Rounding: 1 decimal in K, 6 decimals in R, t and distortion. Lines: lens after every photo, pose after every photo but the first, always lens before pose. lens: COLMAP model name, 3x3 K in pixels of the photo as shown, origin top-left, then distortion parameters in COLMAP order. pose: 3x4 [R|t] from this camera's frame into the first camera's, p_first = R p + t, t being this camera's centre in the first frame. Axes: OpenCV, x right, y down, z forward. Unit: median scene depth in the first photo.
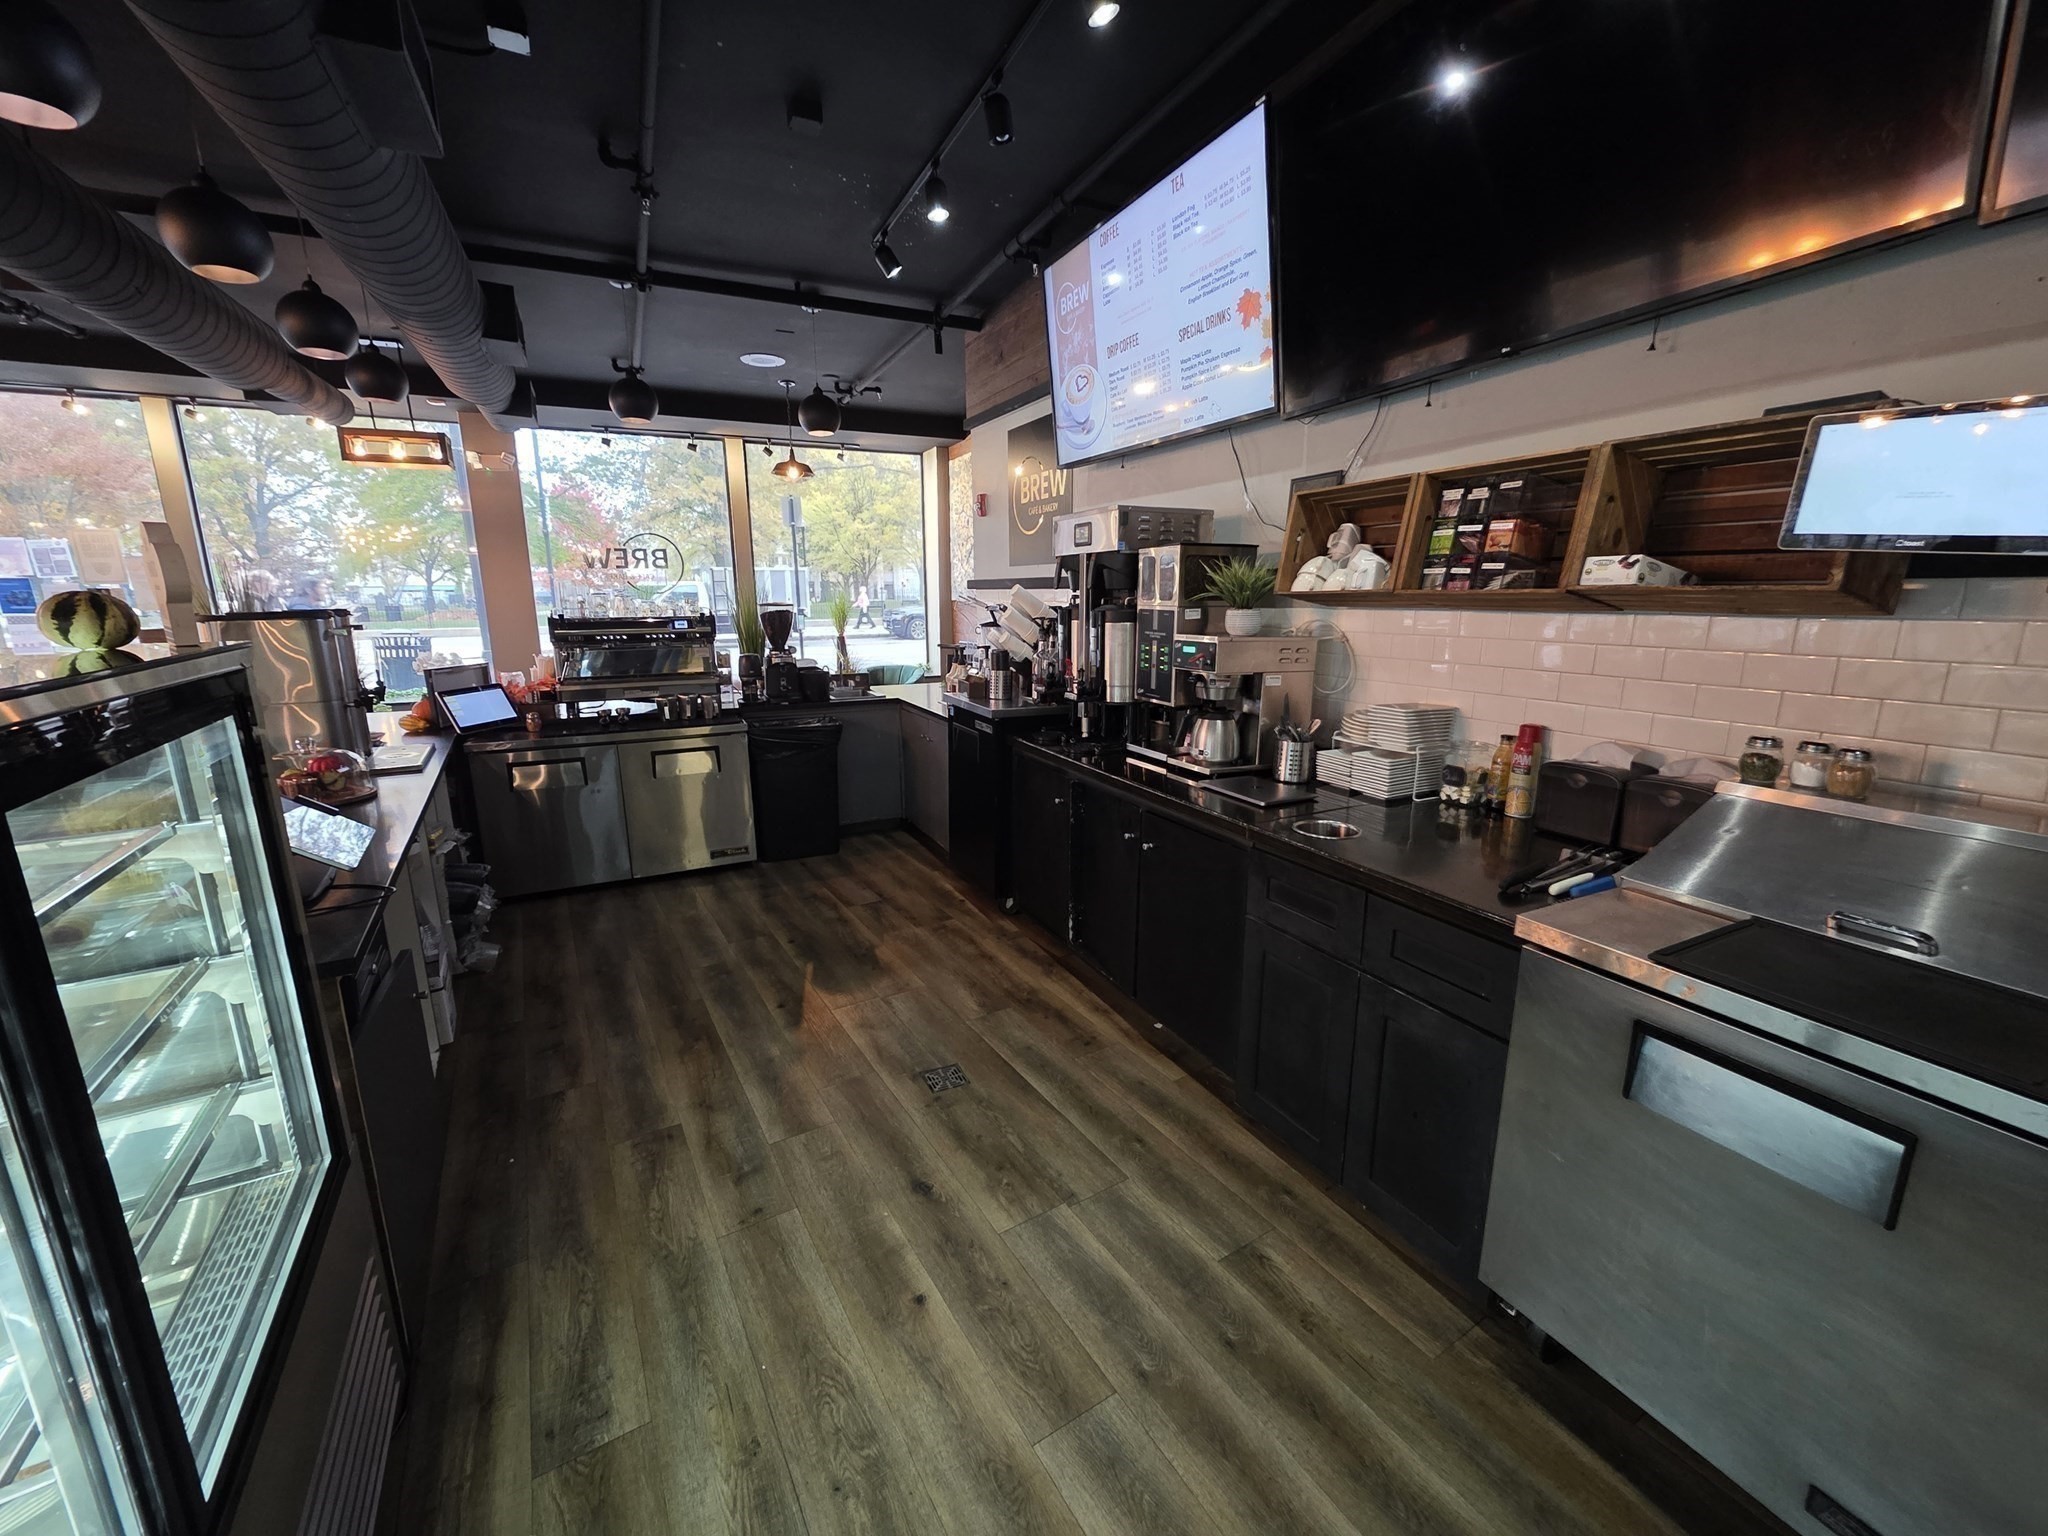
lens RADIAL K [[812.4, 0, 1028.5], [0, 812.4, 767.4], [0, 0, 1]] dist [0.002097, 0.000163]
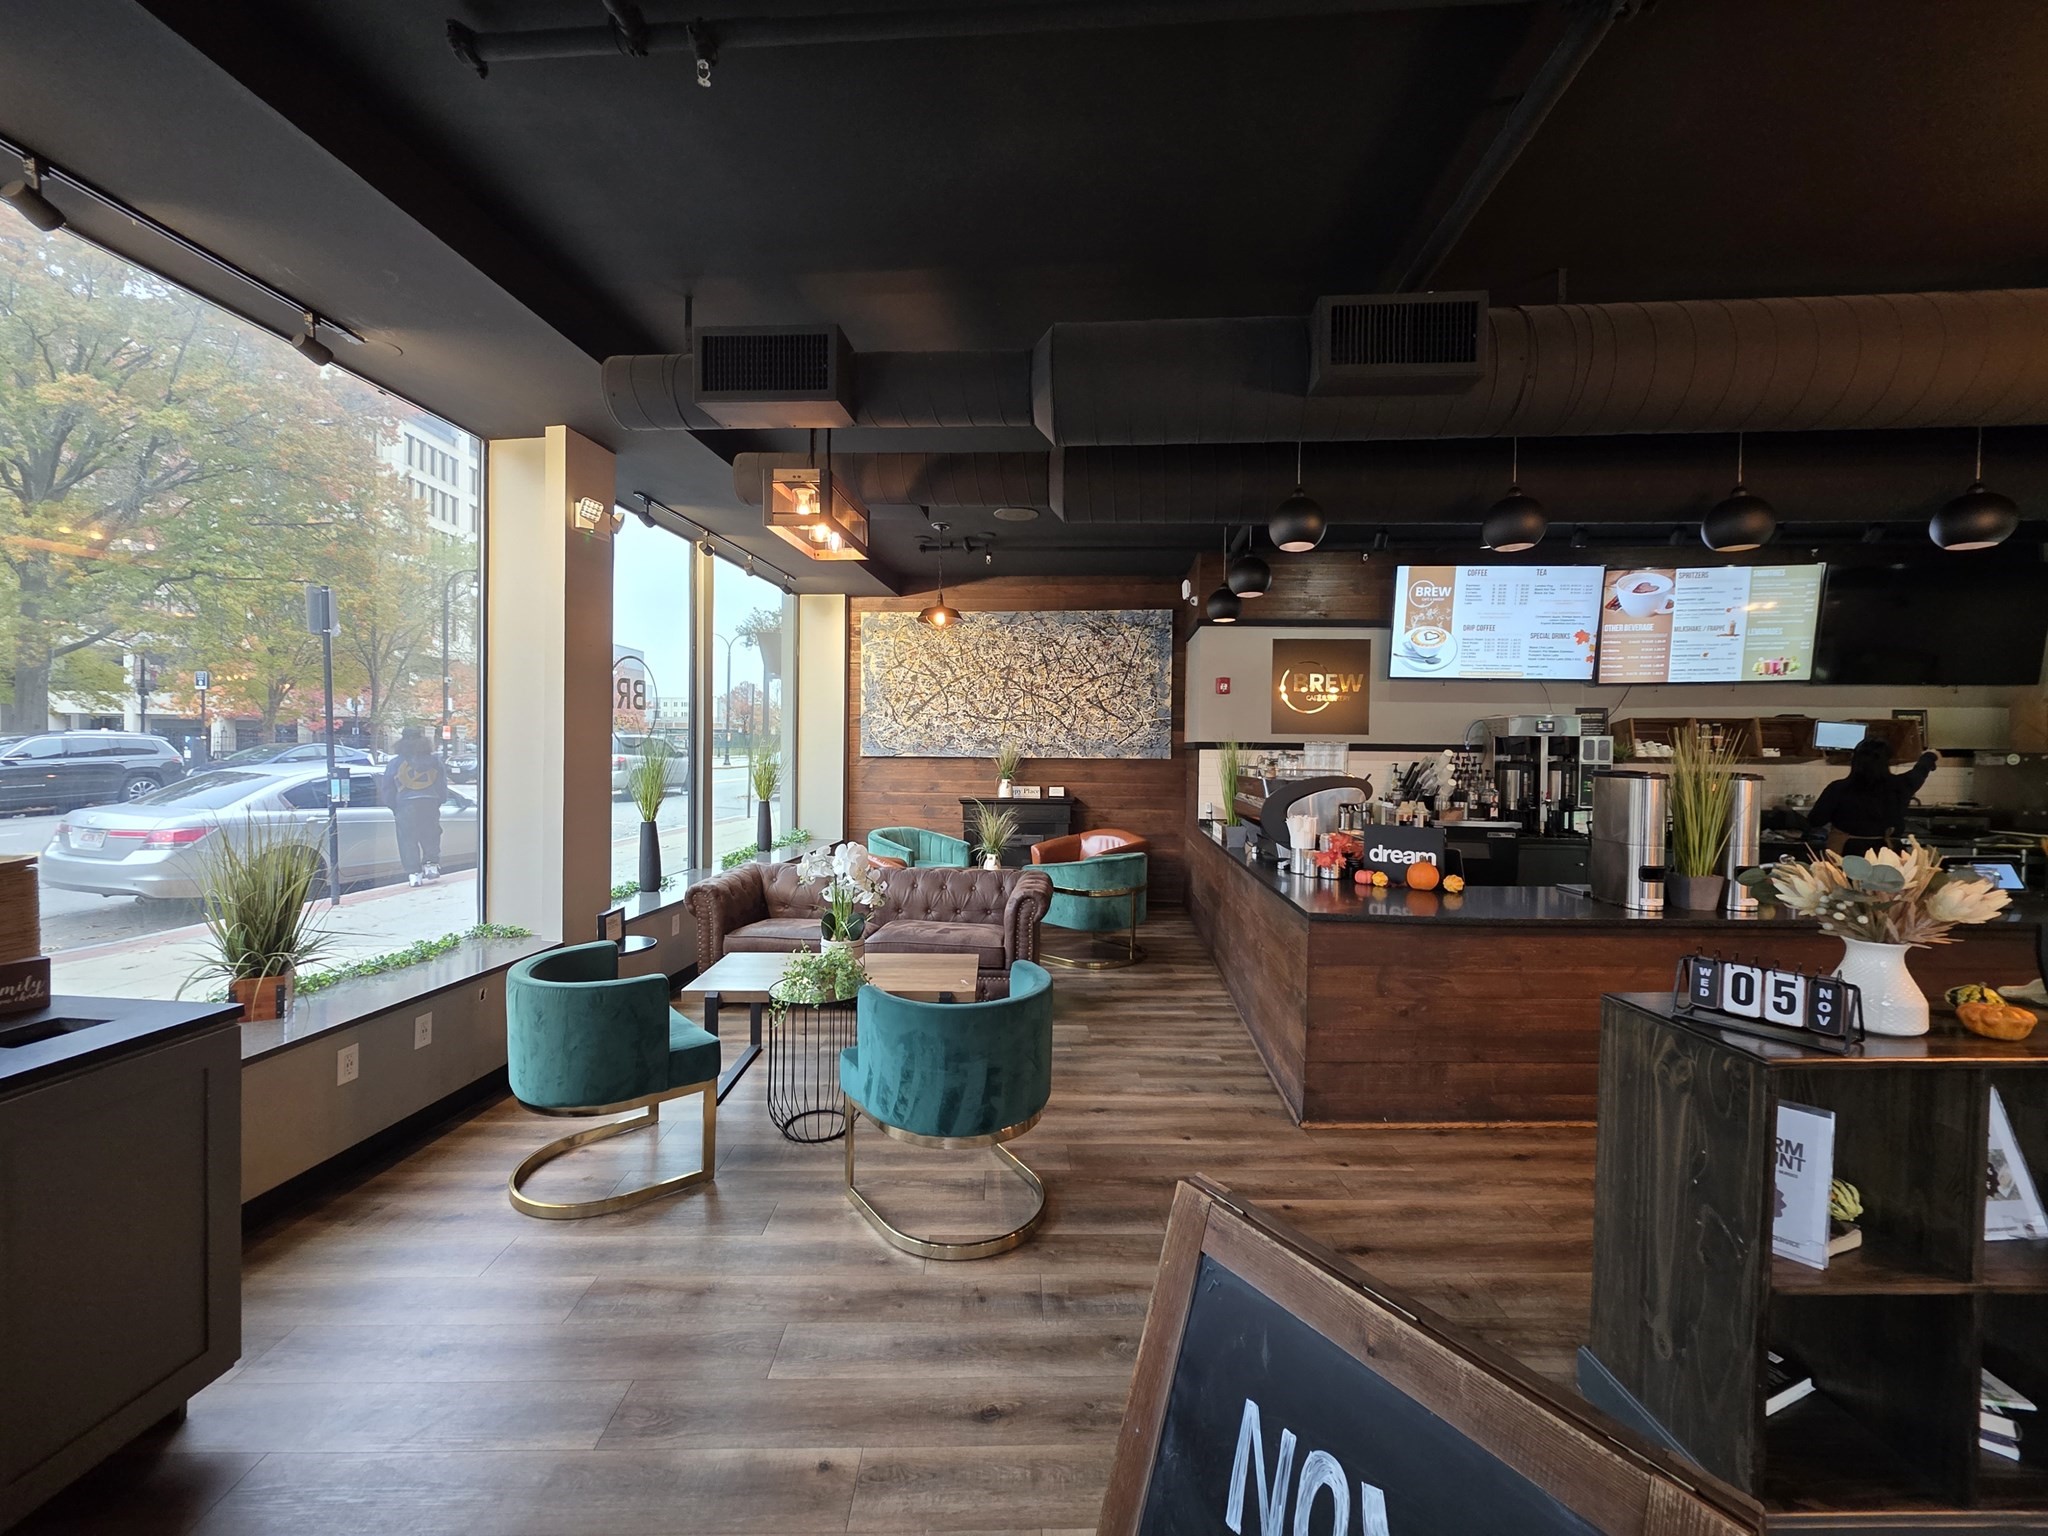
lens RADIAL K [[815.7, 0, 1029.5], [0, 815.7, 763.3], [0, 0, 1]] dist [0.001899, 0.000162]
pose [[0.500222, -0.009717, 0.865843, -1.553398], [0.171210, 0.981306, -0.087900, -0.166768], [-0.848802, 0.192210, 0.492535, 0.765268]]
